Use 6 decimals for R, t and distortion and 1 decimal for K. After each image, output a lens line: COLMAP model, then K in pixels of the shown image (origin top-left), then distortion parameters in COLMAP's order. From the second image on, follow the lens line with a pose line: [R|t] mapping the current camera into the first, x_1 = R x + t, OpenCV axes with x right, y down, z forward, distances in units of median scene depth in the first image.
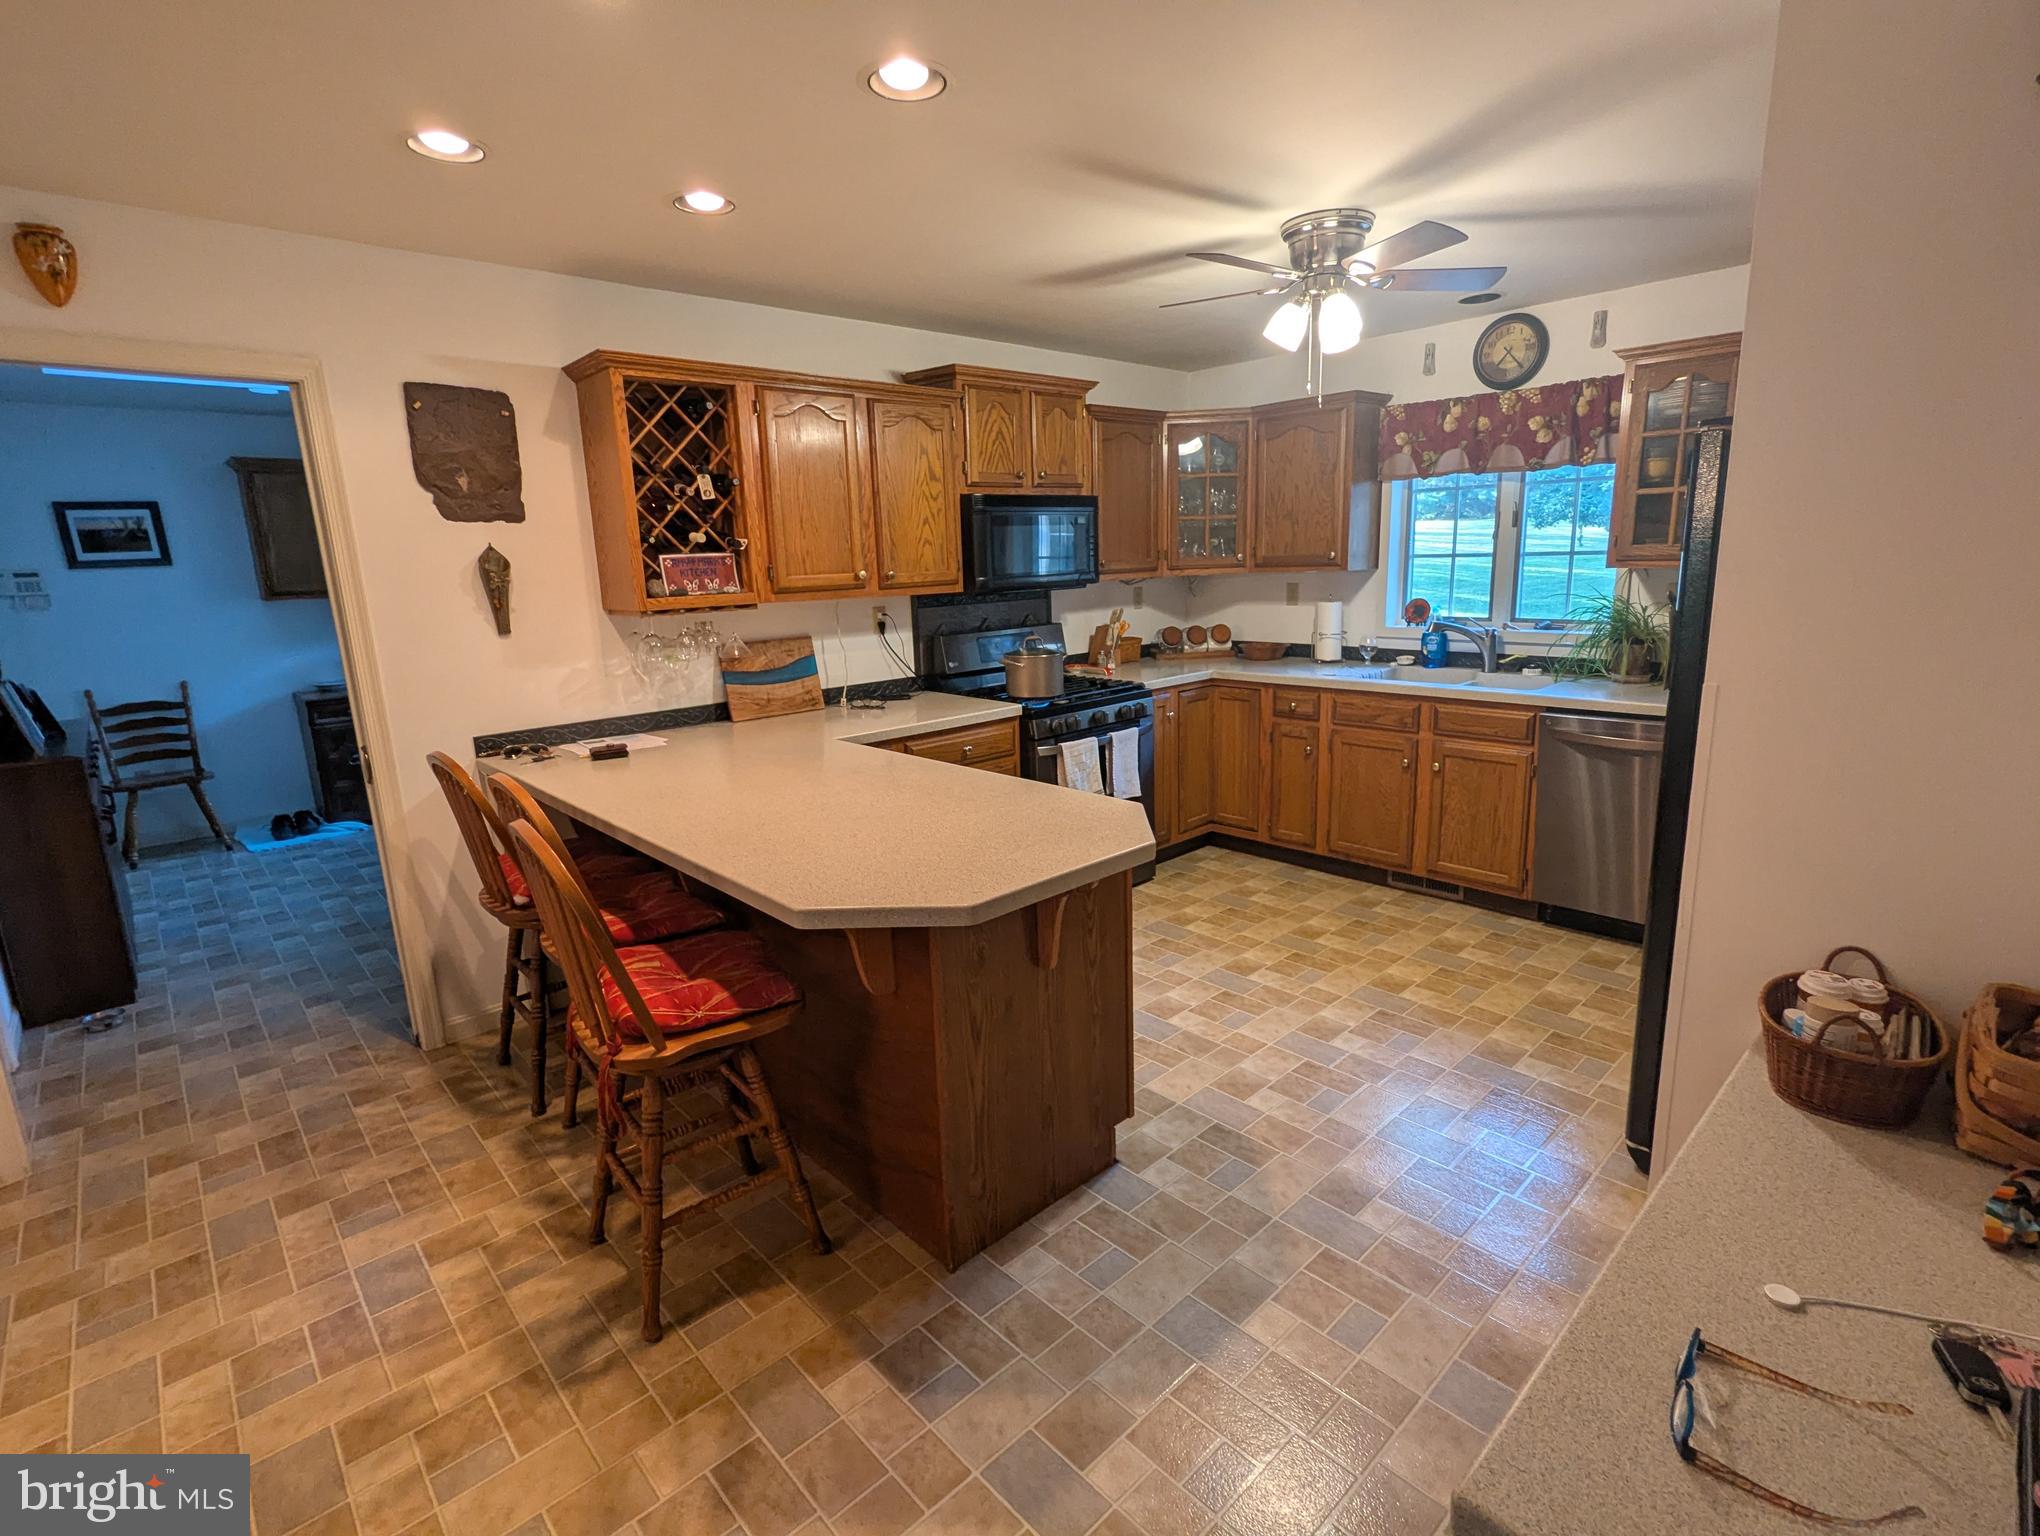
lens RADIAL K [[970.9, 0, 1014.5], [0, 970.9, 761.9], [0, 0, 1]] dist [-0.003112, 0.001643]
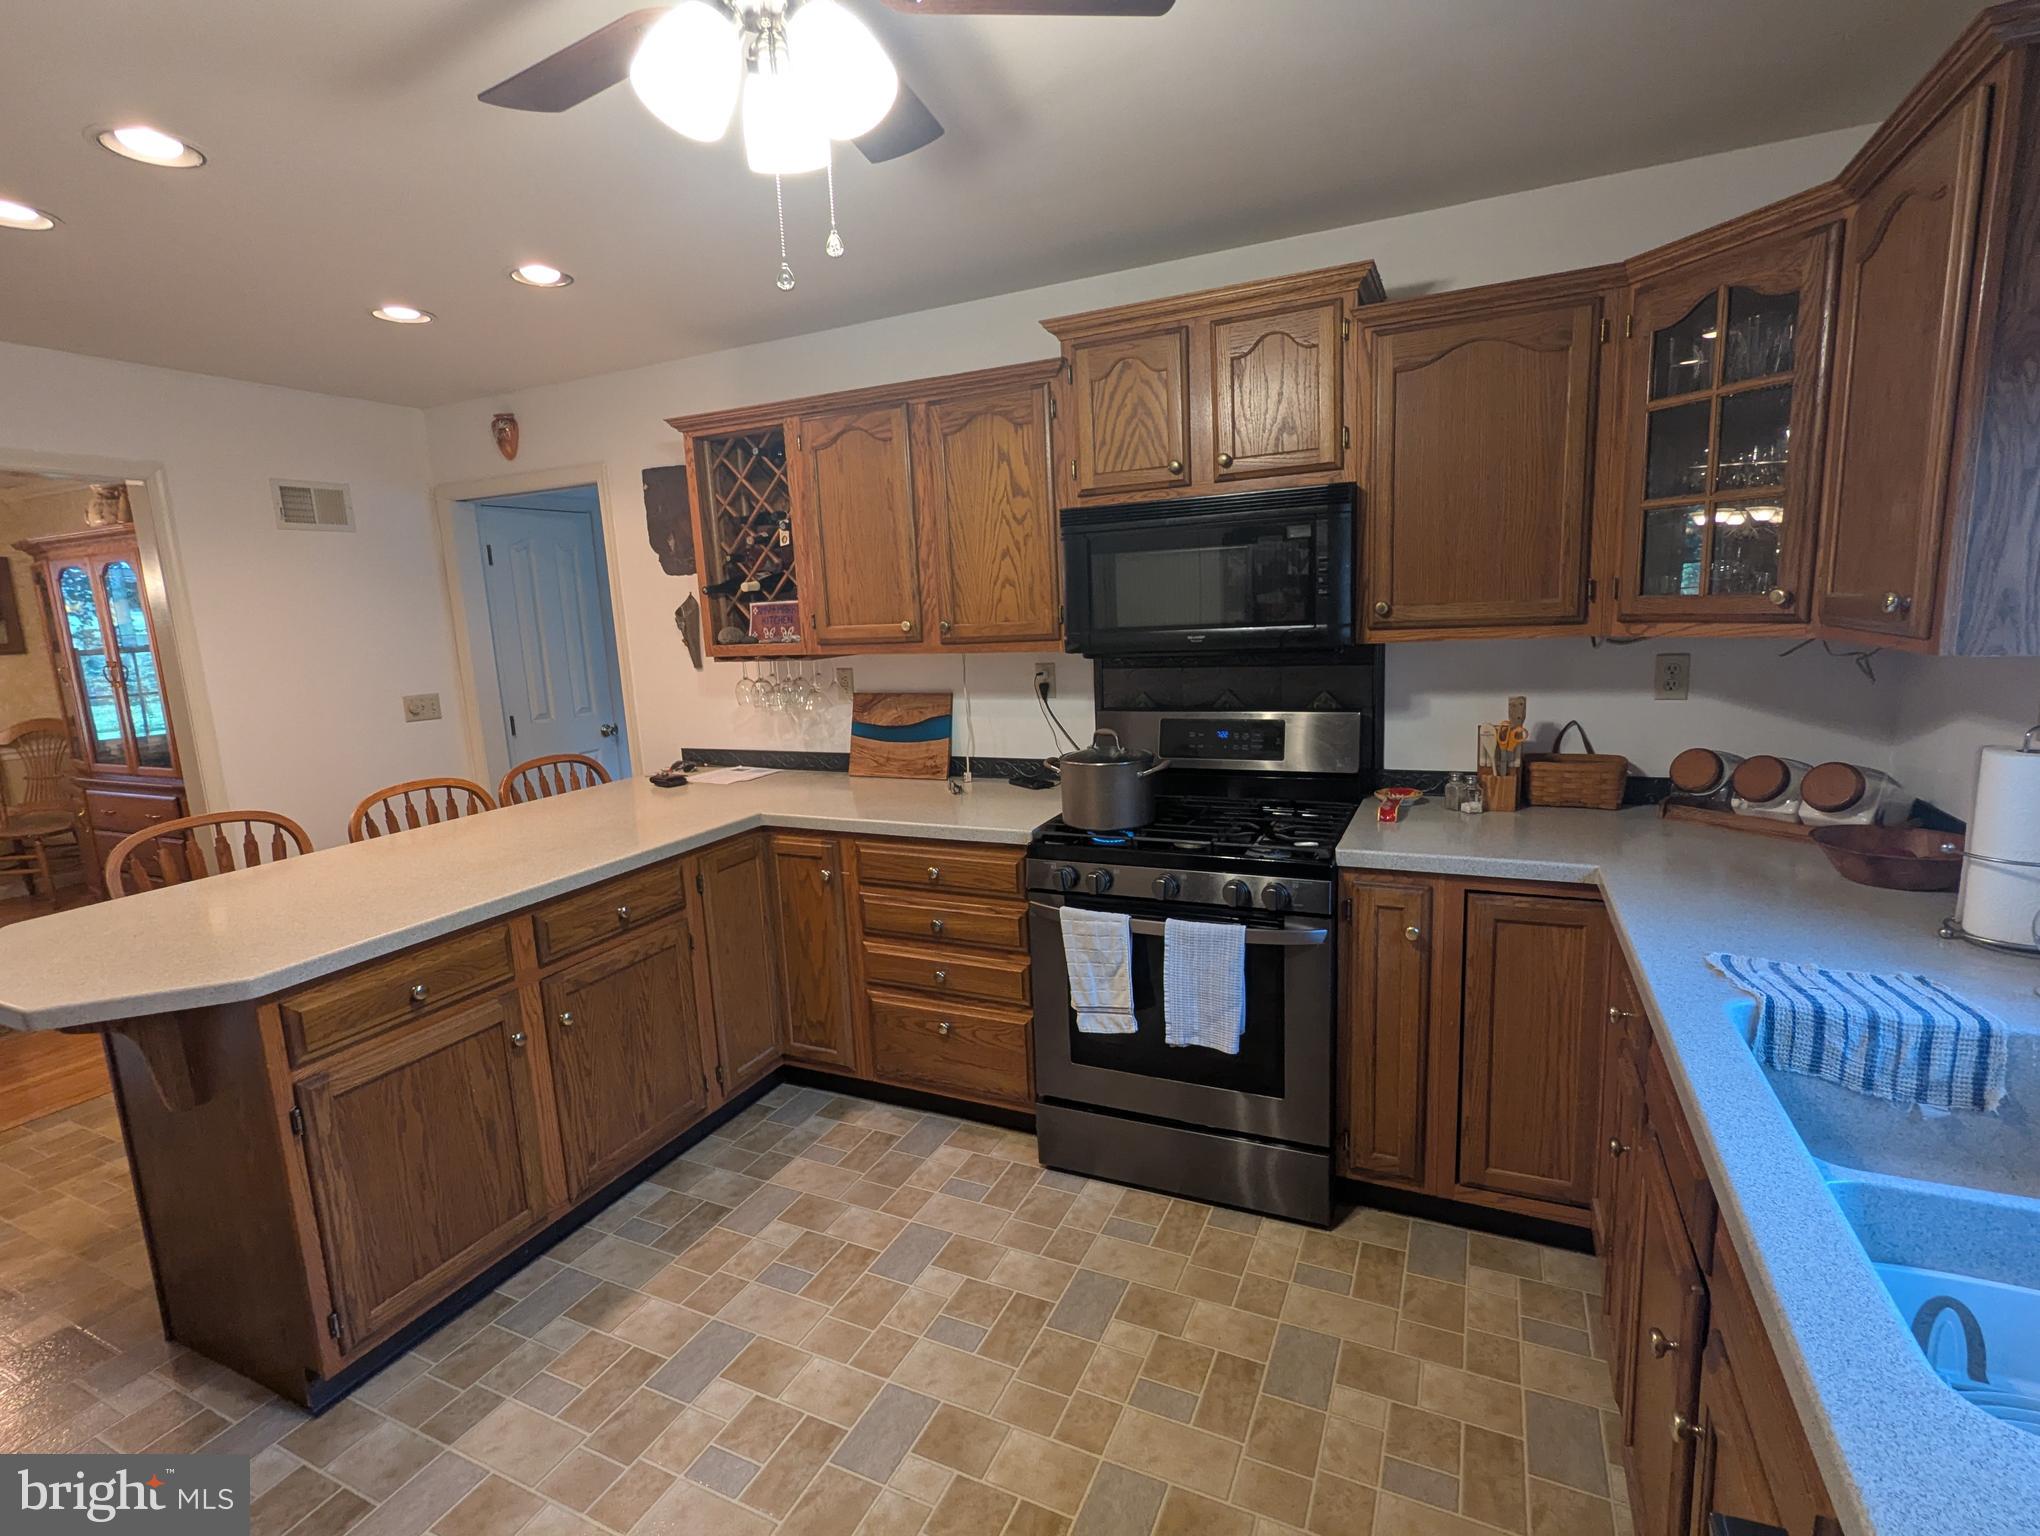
lens RADIAL K [[970.9, 0, 1022.8], [0, 970.9, 760.3], [0, 0, 1]] dist [-0.003112, 0.001643]
pose [[0.379522, 0.169609, -0.909503, 0.579617], [-0.161543, 0.980099, 0.115364, -0.177133], [0.910970, 0.103140, 0.399369, 0.718052]]
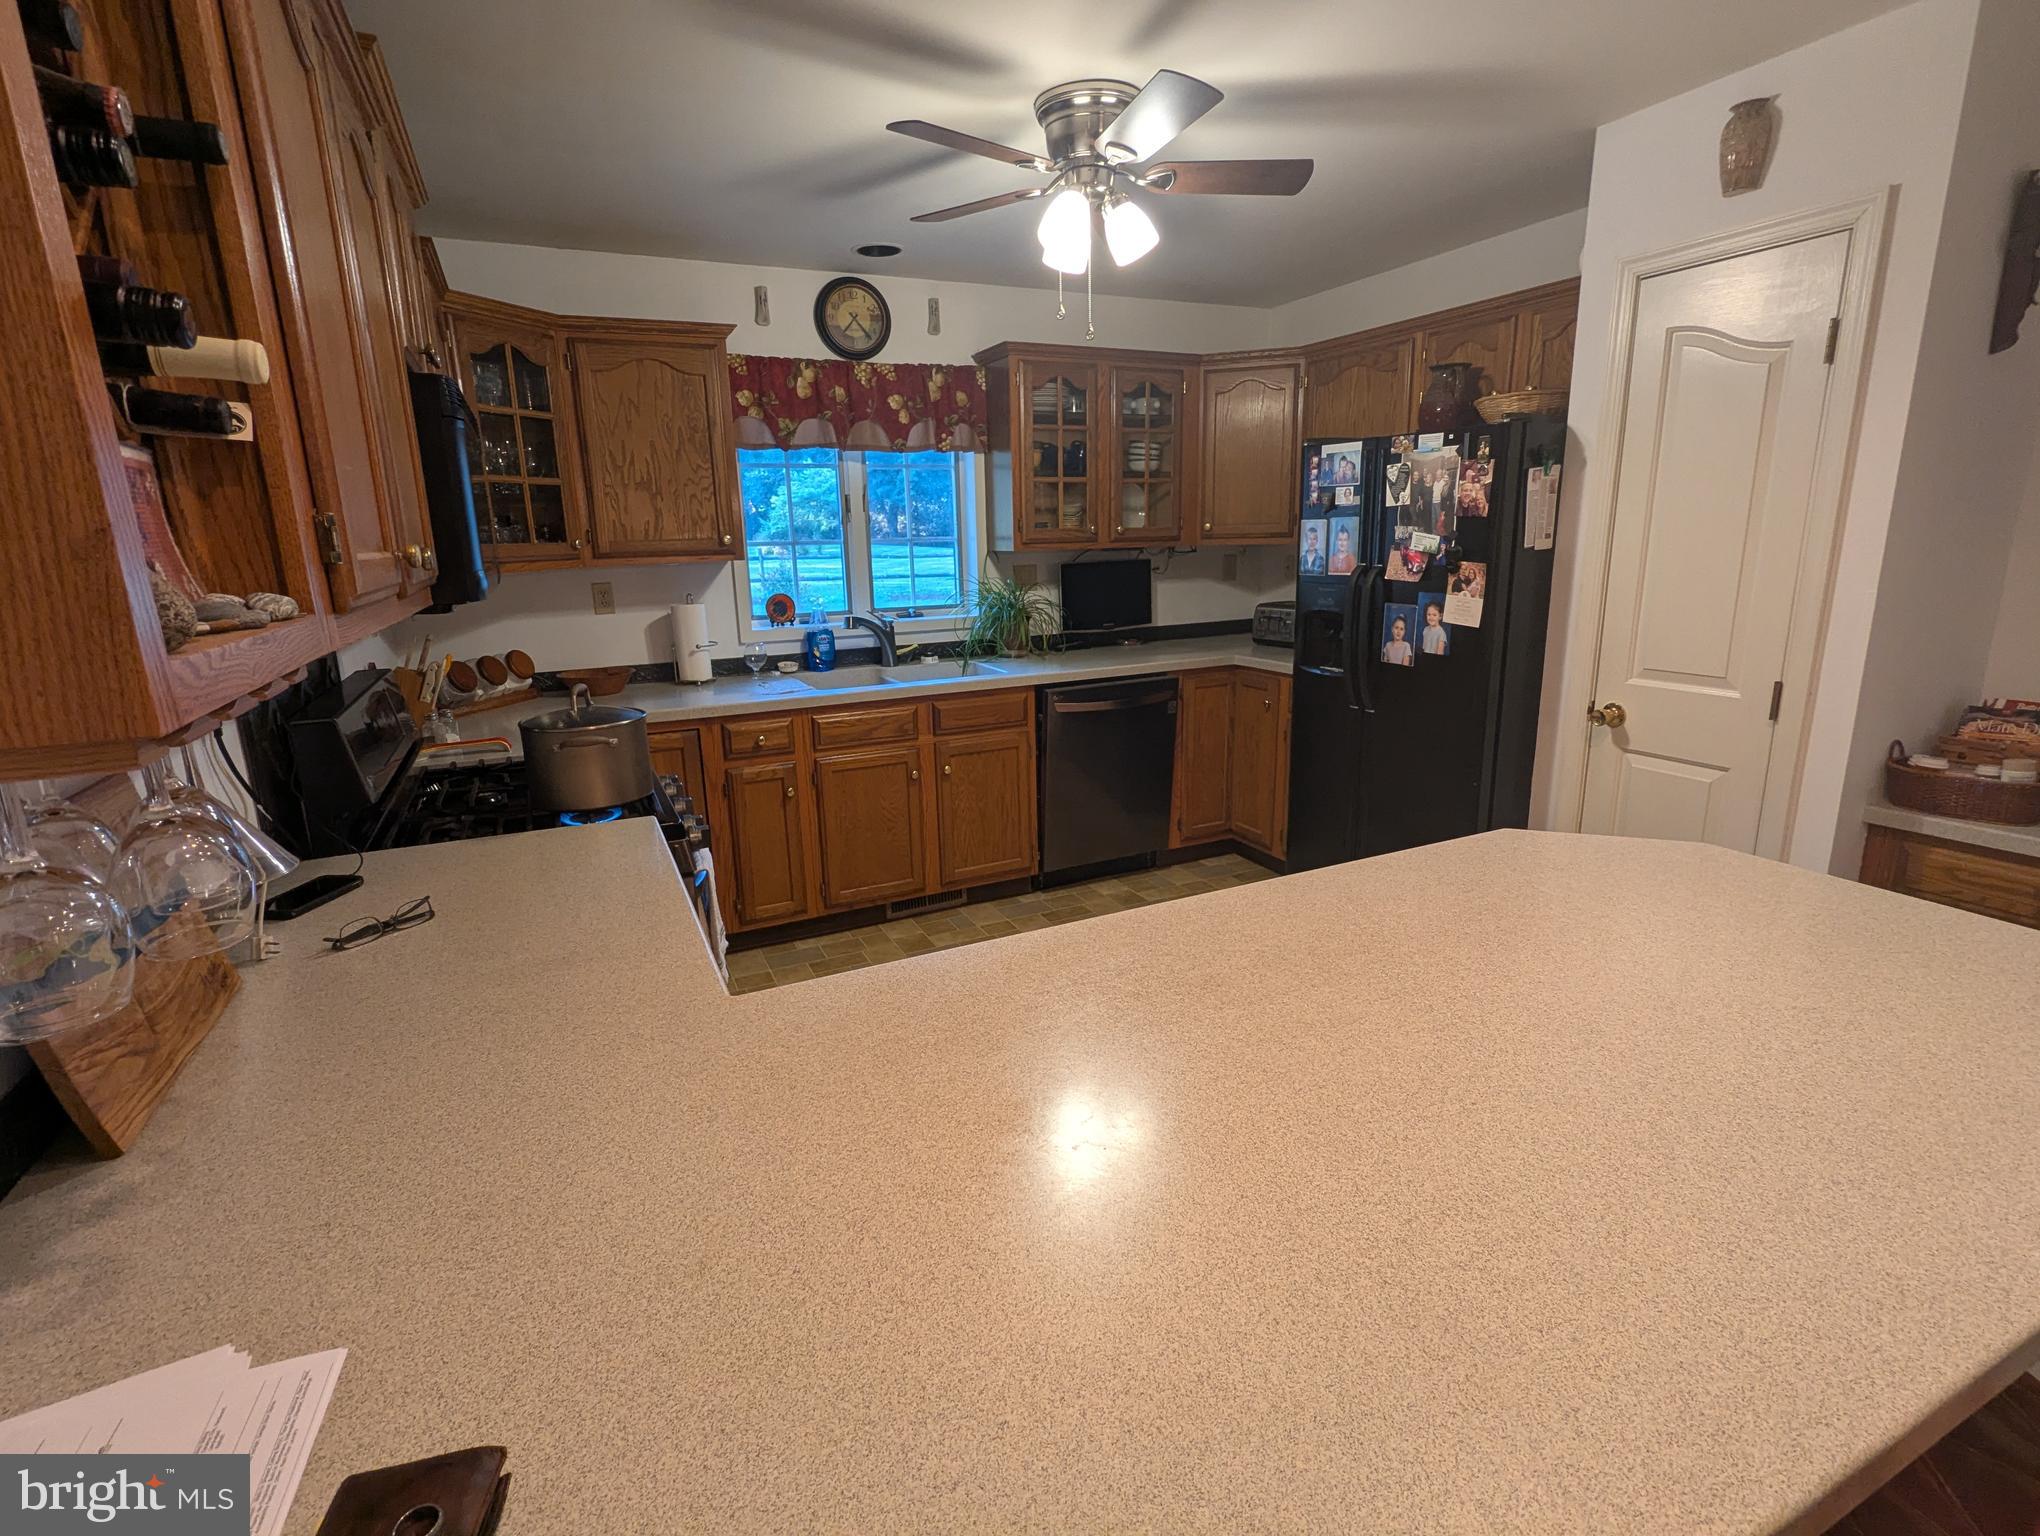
lens RADIAL K [[970.9, 0, 1017.4], [0, 970.9, 764.4], [0, 0, 1]] dist [-0.003112, 0.001643]
pose [[0.299607, -0.199882, 0.932890, -0.397609], [0.215275, 0.966754, 0.138000, -0.112579], [-0.929458, 0.159482, 0.332676, 0.640678]]
